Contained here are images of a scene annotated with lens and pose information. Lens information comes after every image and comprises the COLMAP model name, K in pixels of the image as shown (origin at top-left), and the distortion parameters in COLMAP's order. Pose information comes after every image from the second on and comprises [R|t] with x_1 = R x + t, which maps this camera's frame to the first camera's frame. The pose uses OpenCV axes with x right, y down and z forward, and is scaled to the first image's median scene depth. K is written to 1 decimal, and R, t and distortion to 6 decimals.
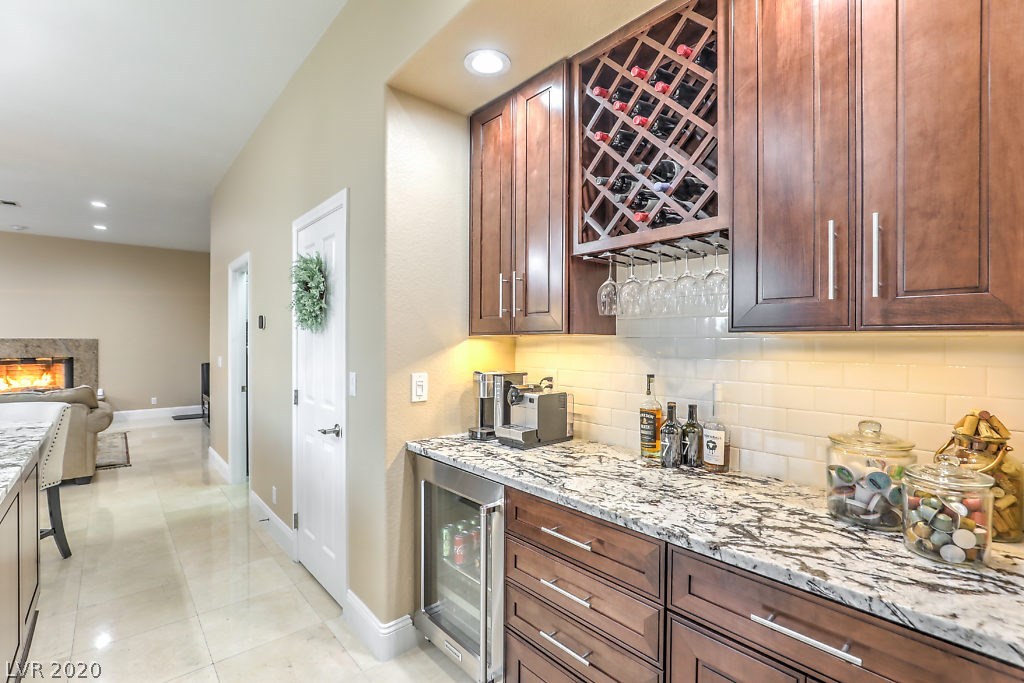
lens RADIAL K [[468.4, 0, 513.8], [0, 468.4, 341.5], [0, 0, 1]] dist [-0.024402, 0.005713]
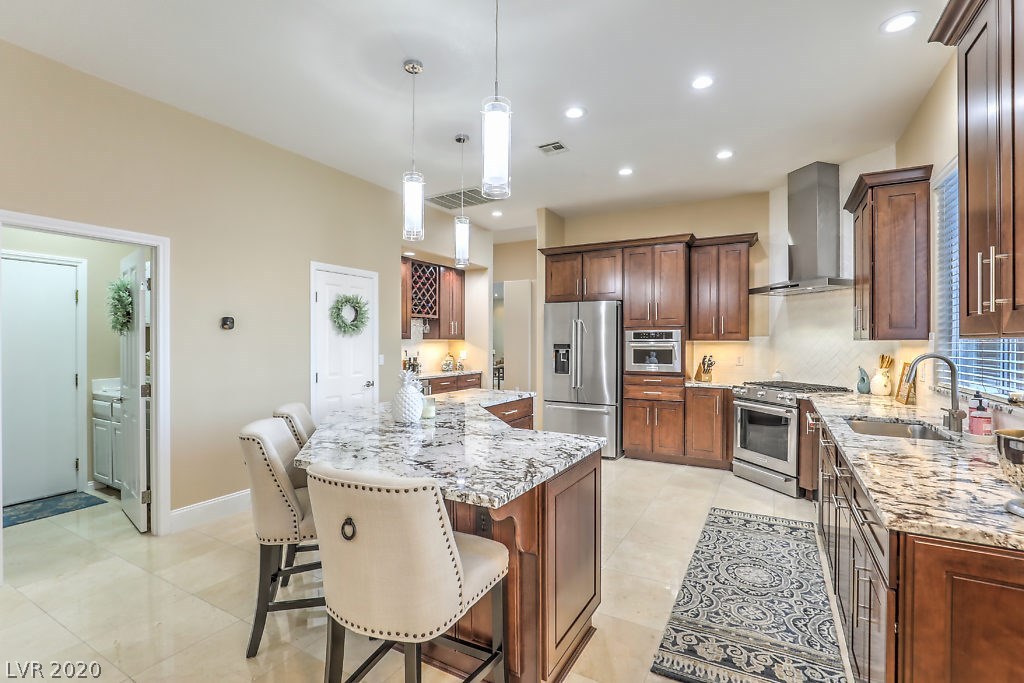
lens RADIAL K [[468.4, 0, 509.9], [0, 468.4, 343.0], [0, 0, 1]] dist [-0.024402, 0.005713]
pose [[-0.328602, -0.005743, 0.944451, -2.082641], [-0.003546, 0.999982, 0.004847, -0.003865], [-0.944462, -0.001756, -0.328616, 0.885440]]
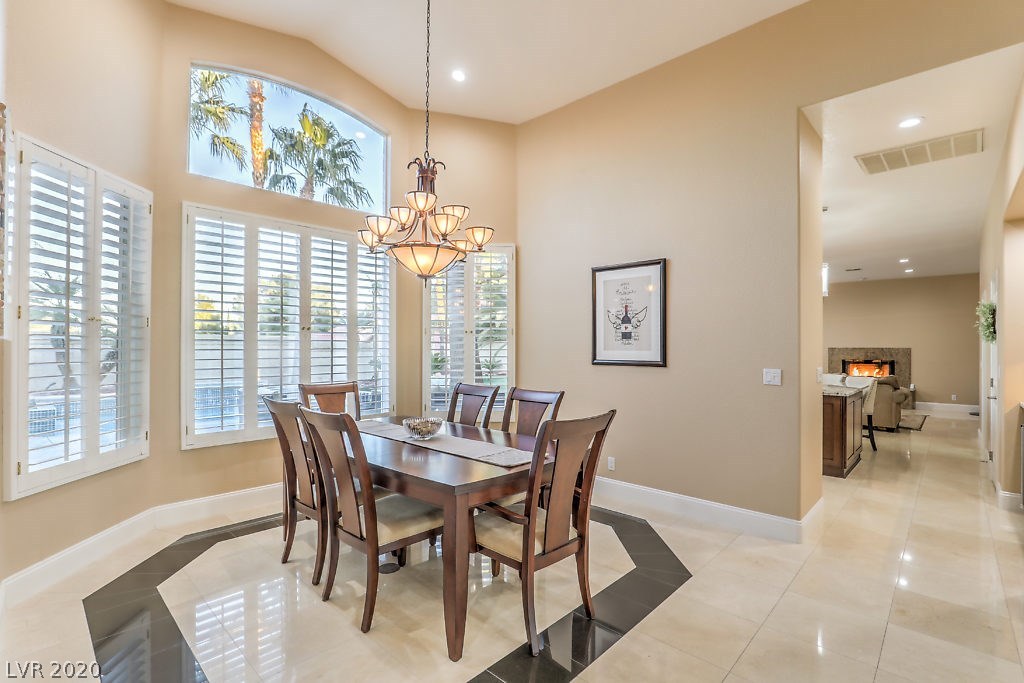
lens RADIAL K [[468.4, 0, 518.3], [0, 468.4, 344.2], [0, 0, 1]] dist [-0.024402, 0.005713]
pose [[0.096873, -0.007890, -0.995266, 1.011208], [-0.005206, 0.999951, -0.008433, 0.001562], [0.995283, 0.005998, 0.096827, -0.864222]]
